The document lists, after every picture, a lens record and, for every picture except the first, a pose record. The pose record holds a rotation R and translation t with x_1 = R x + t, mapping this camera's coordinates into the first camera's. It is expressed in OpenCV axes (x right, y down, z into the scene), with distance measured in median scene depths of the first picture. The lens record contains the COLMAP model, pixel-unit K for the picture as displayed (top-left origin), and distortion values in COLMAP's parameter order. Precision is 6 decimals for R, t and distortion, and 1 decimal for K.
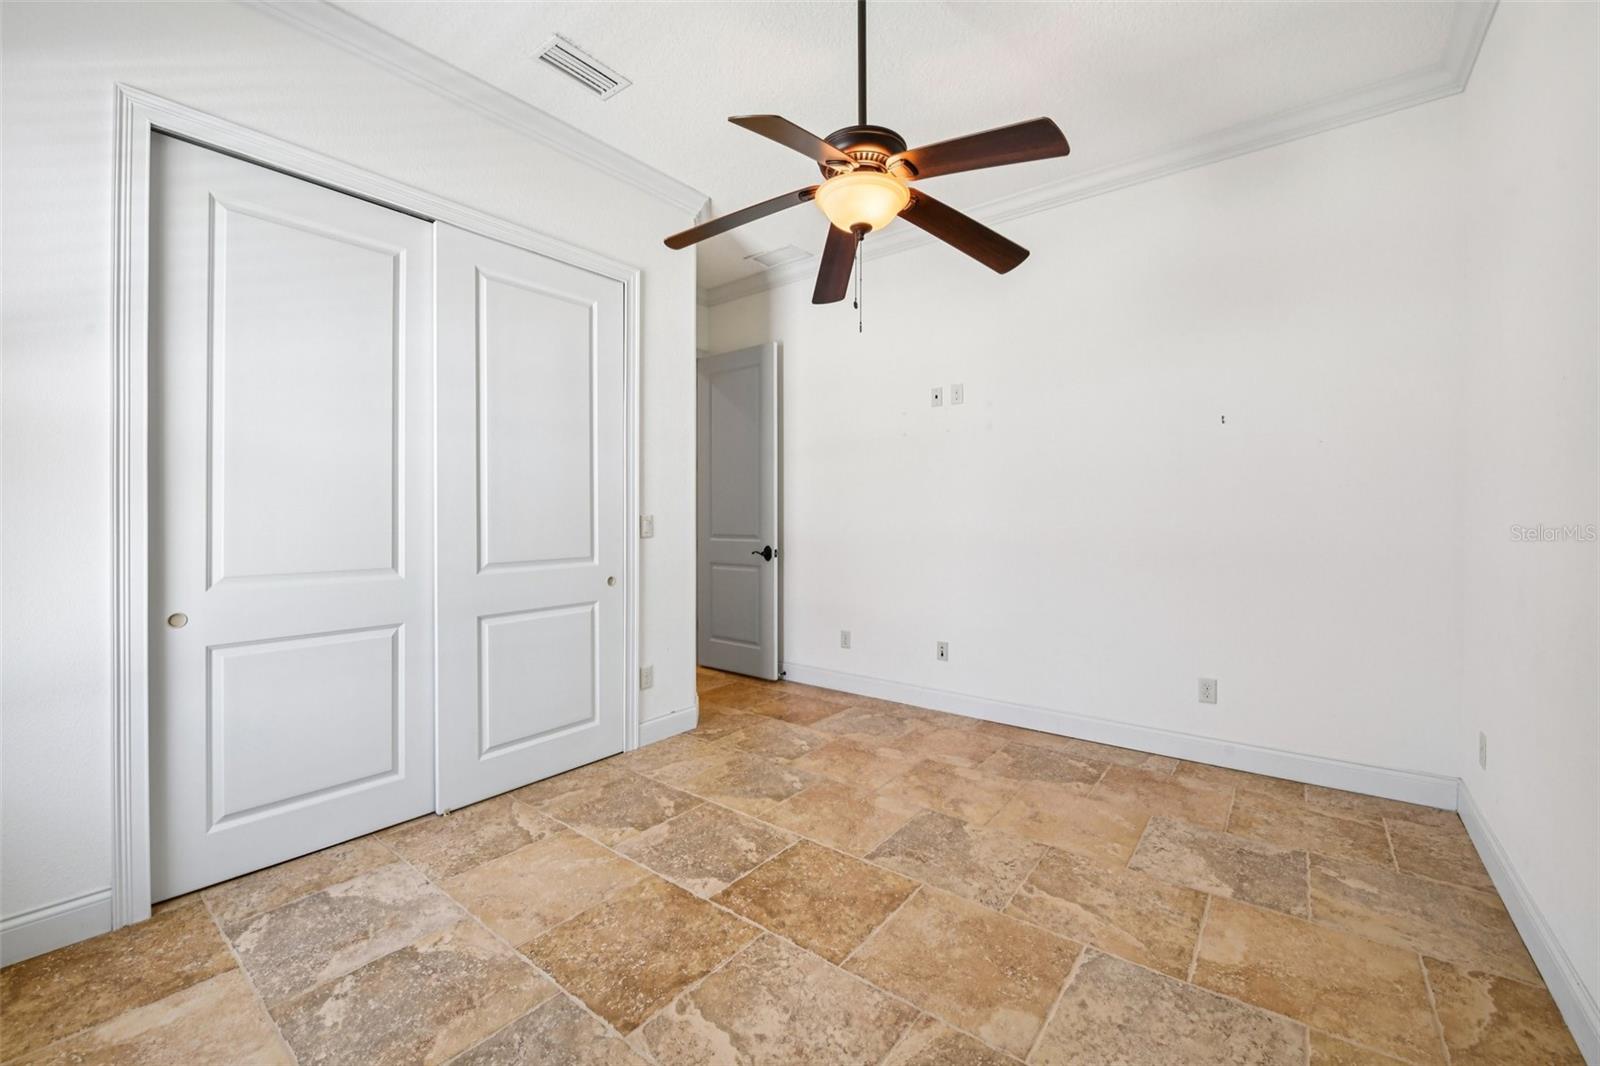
lens RADIAL K [[644.8, 0, 795.3], [0, 644.8, 517.2], [0, 0, 1]] dist [-0.013184, -0.003821]
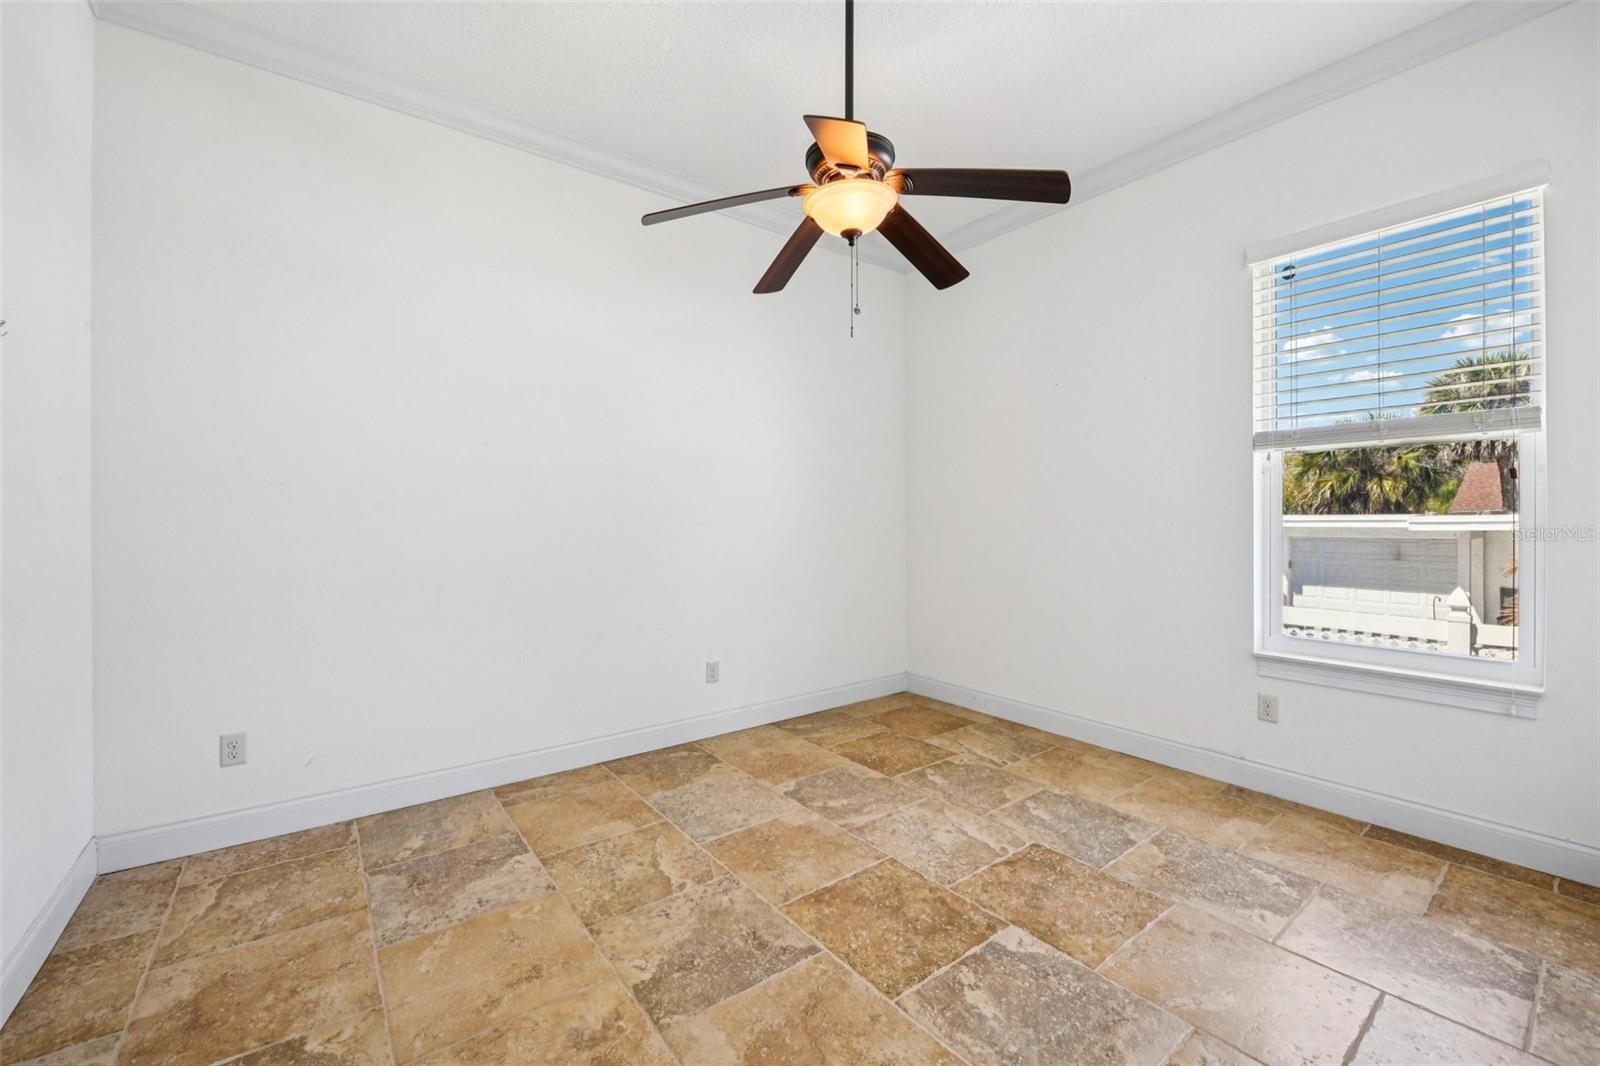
lens RADIAL K [[635.0, 0, 800.2], [0, 635.0, 523.1], [0, 0, 1]] dist [-0.024086, -0.000505]
pose [[-0.966795, 0.002882, 0.255536, -0.074653], [0.003537, 0.999992, 0.002105, 0.004963], [-0.255528, 0.002939, -0.966797, 1.966779]]
